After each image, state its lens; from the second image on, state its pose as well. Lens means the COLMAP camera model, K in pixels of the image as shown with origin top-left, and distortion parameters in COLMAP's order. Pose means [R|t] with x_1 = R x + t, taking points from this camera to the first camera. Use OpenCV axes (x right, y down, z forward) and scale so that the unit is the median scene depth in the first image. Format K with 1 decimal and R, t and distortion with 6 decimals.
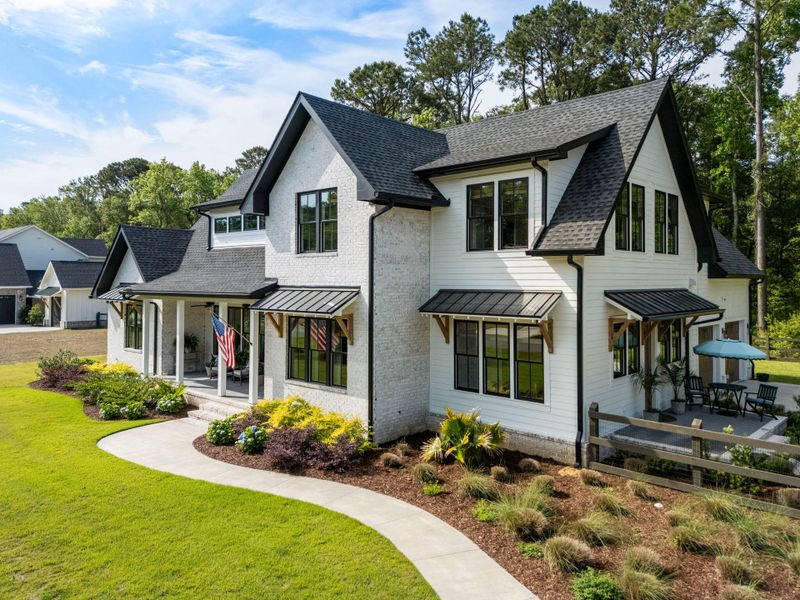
lens RADIAL K [[594.8, 0, 400.6], [0, 594.8, 269.6], [0, 0, 1]] dist [0.000115, 0.000037]
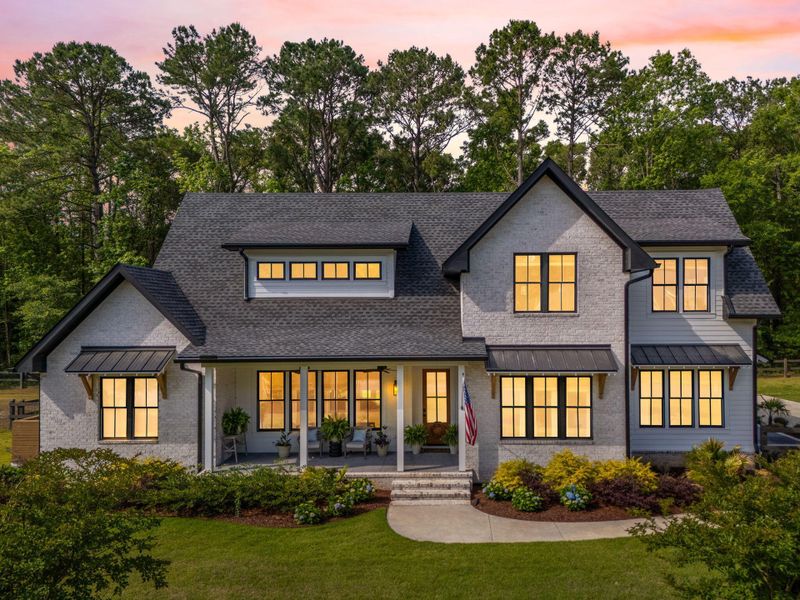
lens RADIAL K [[645.3, 0, 412.0], [0, 645.3, 303.6], [0, 0, 1]] dist [0.043817, -0.001207]
pose [[0.756955, 0.003987, 0.653455, -1.111785], [-0.005427, 0.999985, 0.000186, -0.046159], [-0.653444, -0.003687, 0.756966, 0.316807]]
